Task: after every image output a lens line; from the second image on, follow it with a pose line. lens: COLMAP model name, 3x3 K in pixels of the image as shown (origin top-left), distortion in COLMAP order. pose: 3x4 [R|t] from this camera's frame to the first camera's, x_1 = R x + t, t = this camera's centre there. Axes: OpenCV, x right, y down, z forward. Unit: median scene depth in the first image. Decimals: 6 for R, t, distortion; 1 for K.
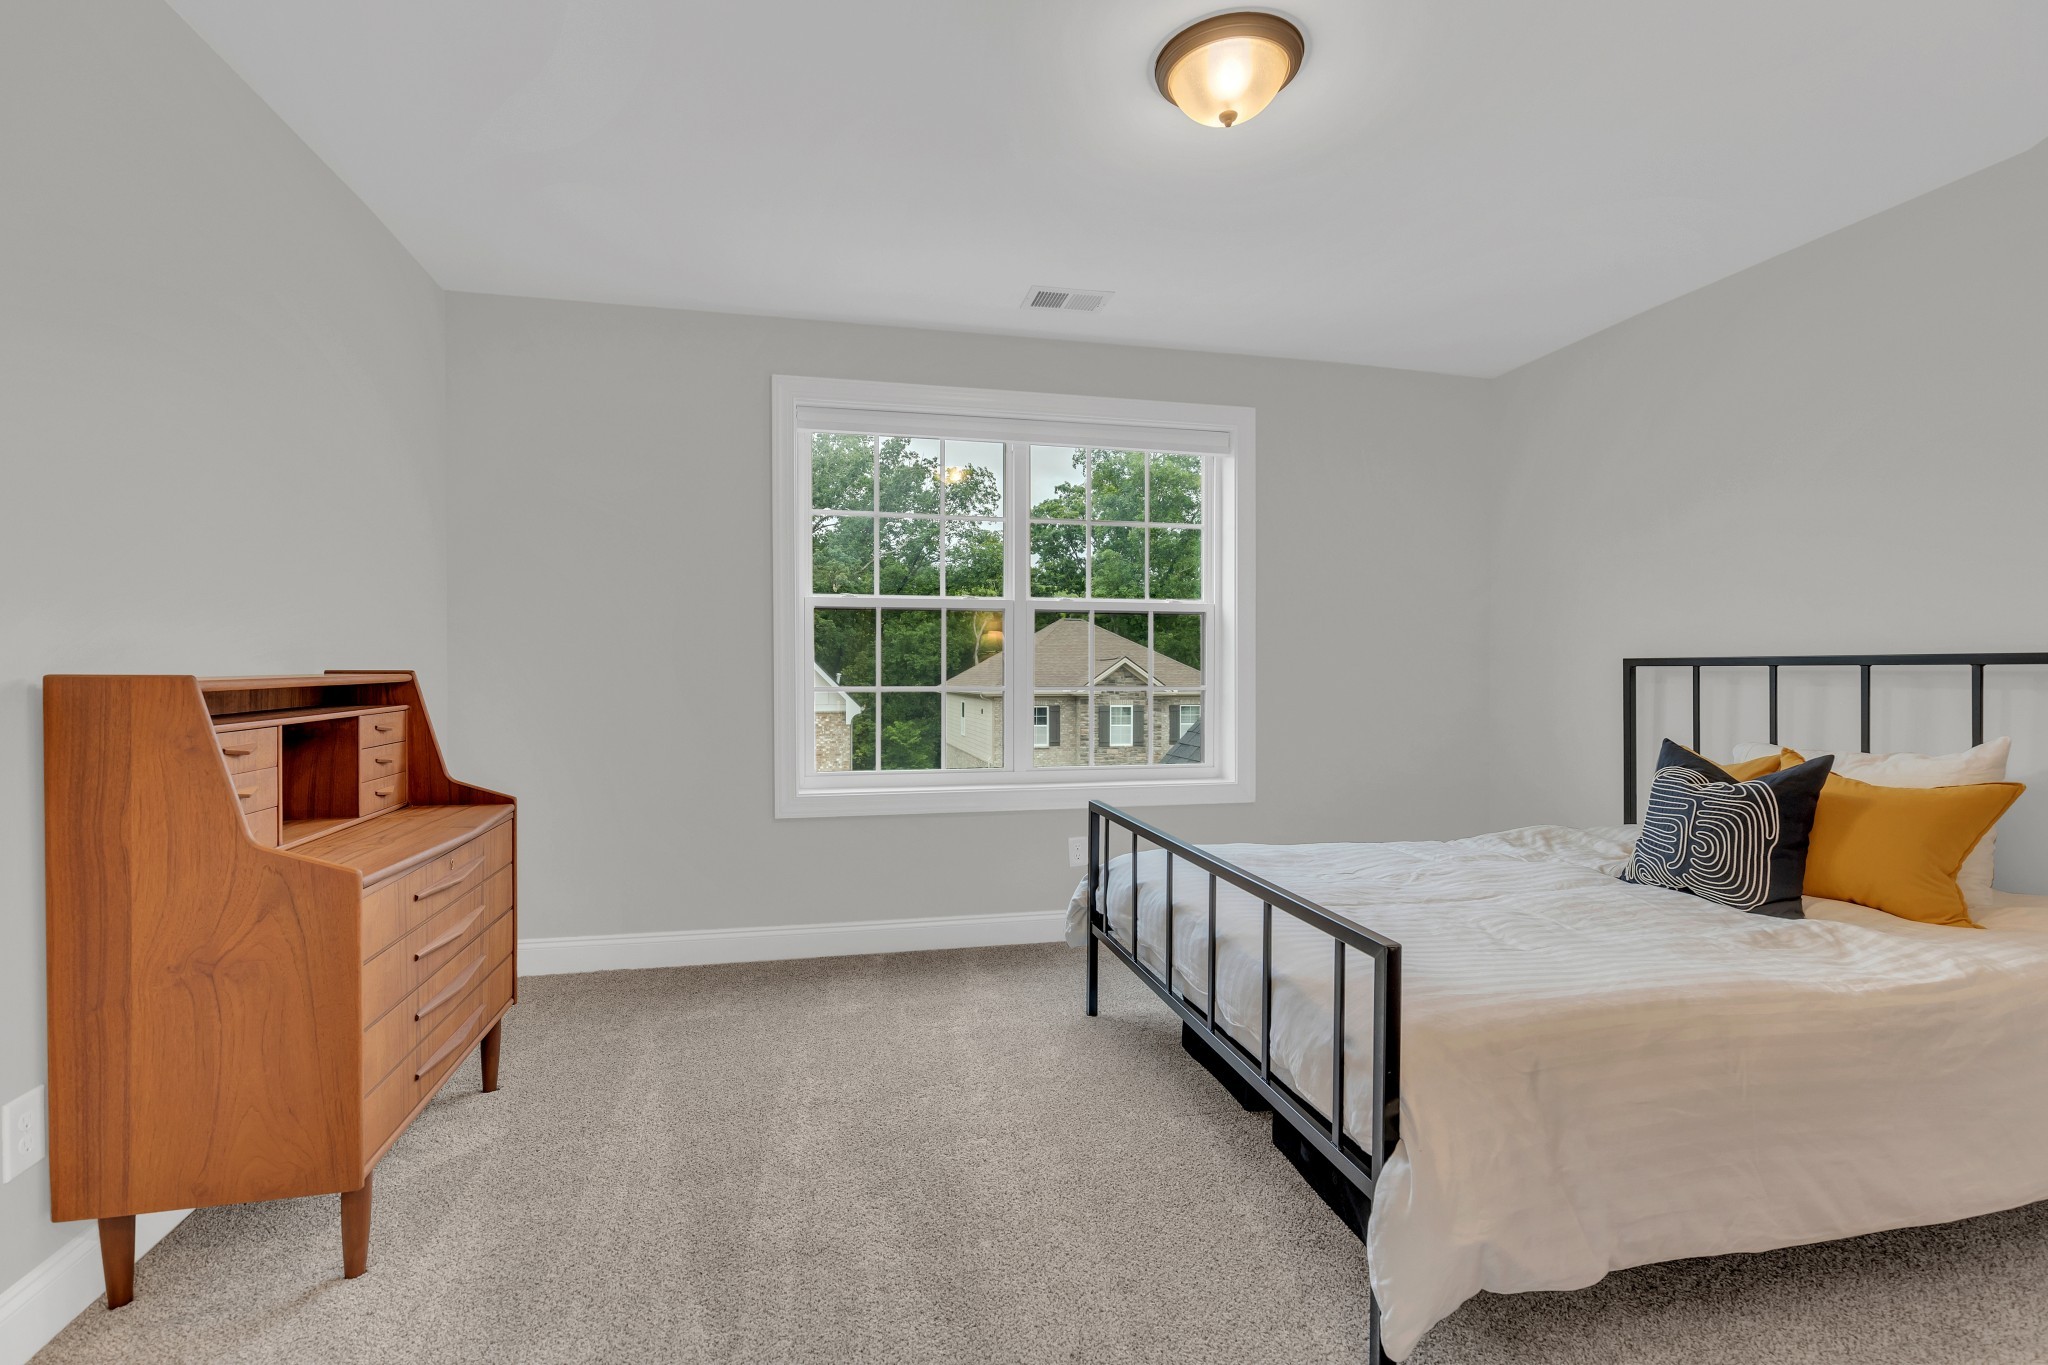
lens RADIAL K [[932.7, 0, 1019.5], [0, 932.7, 670.0], [0, 0, 1]] dist [0.013569, -0.000559]
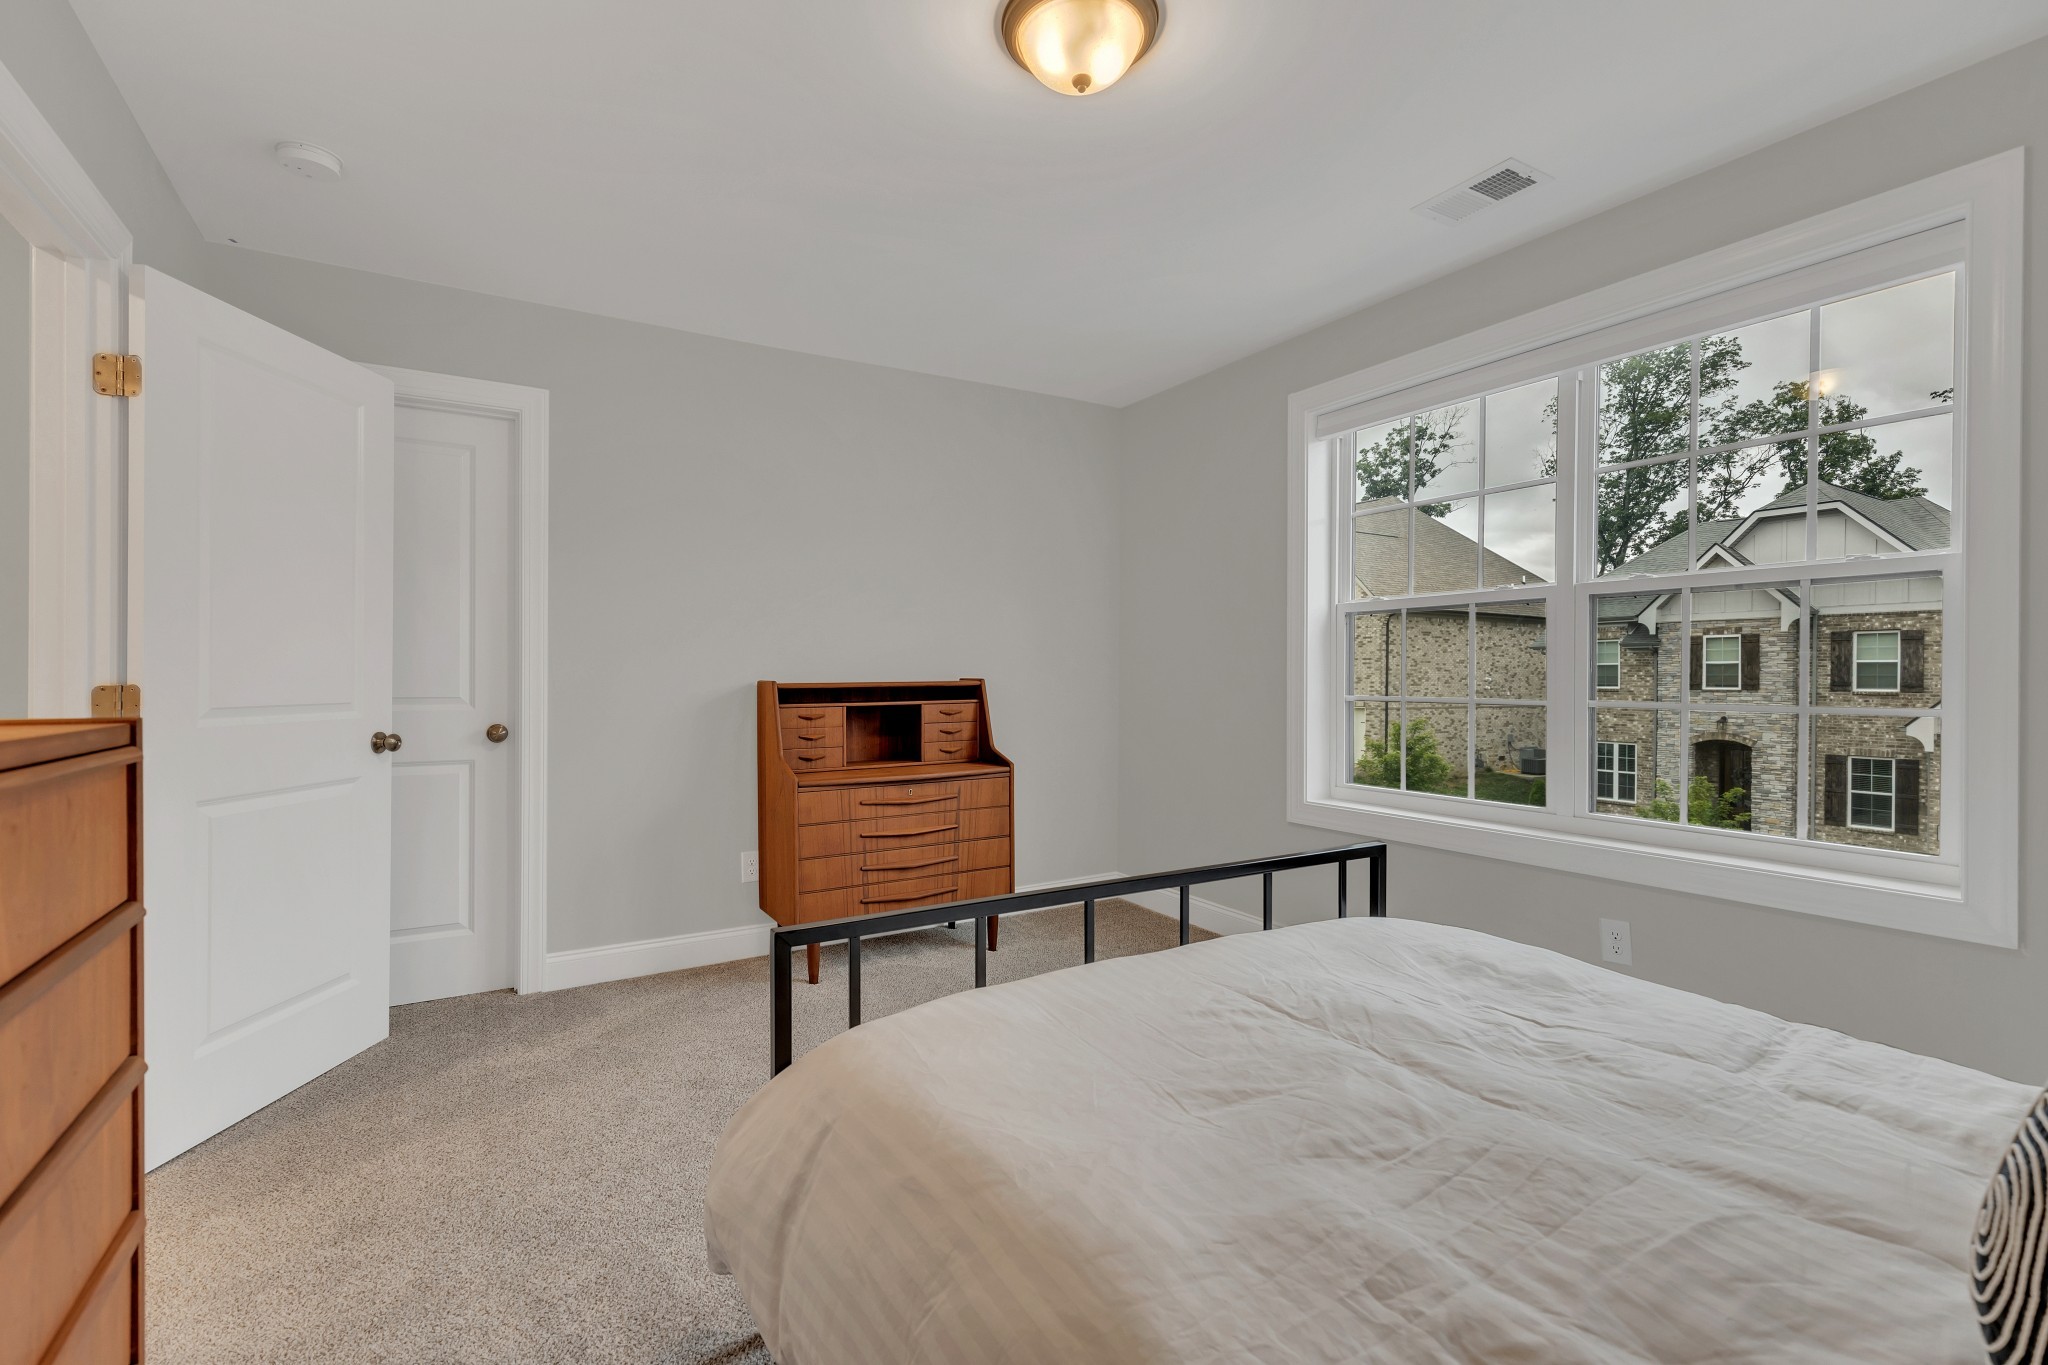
lens RADIAL K [[932.7, 0, 1017.5], [0, 932.7, 681.5], [0, 0, 1]] dist [0.013569, -0.000559]
pose [[0.295052, 0.010716, -0.955421, 0.917486], [-0.002866, 0.999943, 0.010331, -0.011793], [0.955477, -0.000310, 0.295066, 0.582286]]
